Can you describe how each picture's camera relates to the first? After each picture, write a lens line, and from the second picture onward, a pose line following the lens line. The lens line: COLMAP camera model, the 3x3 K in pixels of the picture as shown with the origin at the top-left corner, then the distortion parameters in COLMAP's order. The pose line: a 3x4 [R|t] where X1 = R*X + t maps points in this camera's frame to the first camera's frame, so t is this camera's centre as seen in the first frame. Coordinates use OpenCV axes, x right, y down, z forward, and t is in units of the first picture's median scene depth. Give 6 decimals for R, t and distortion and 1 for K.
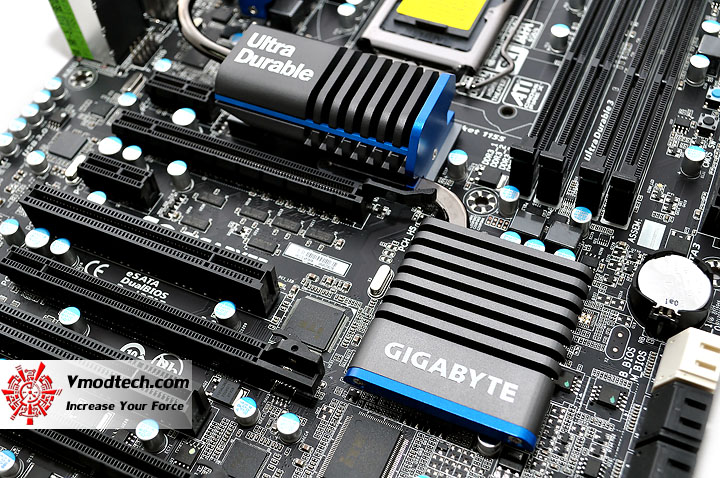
lens RADIAL K [[914.9, 0, 360.0], [0, 914.9, 239.0], [0, 0, 1]] dist [-0.034698, -0.027795]
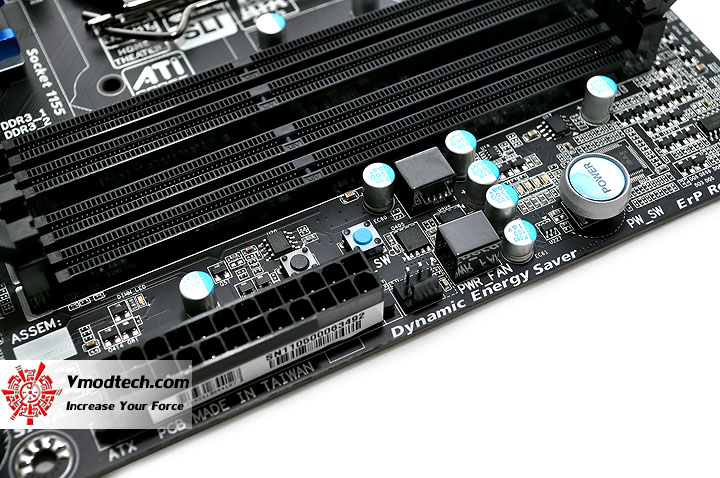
lens RADIAL K [[1059.4, 0, 360.0], [0, 1059.4, 239.0], [0, 0, 1]] dist [-0.024529, 0.040925]
pose [[0.785152, 0.548577, -0.287402, 0.660003], [-0.535739, 0.834446, 0.129165, -0.275502], [0.310678, 0.052558, 0.949061, 0.404924]]
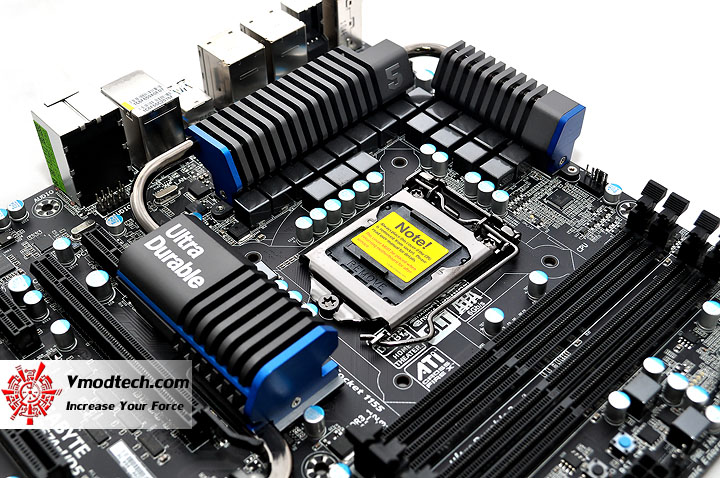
lens RADIAL K [[914.9, 0, 360.0], [0, 914.9, 239.0], [0, 0, 1]] dist [-0.034698, -0.027795]
pose [[0.928934, 0.304697, -0.210335, 0.314481], [-0.331109, 0.937879, -0.103687, -0.189396], [0.165676, 0.165962, 0.972115, 0.068048]]
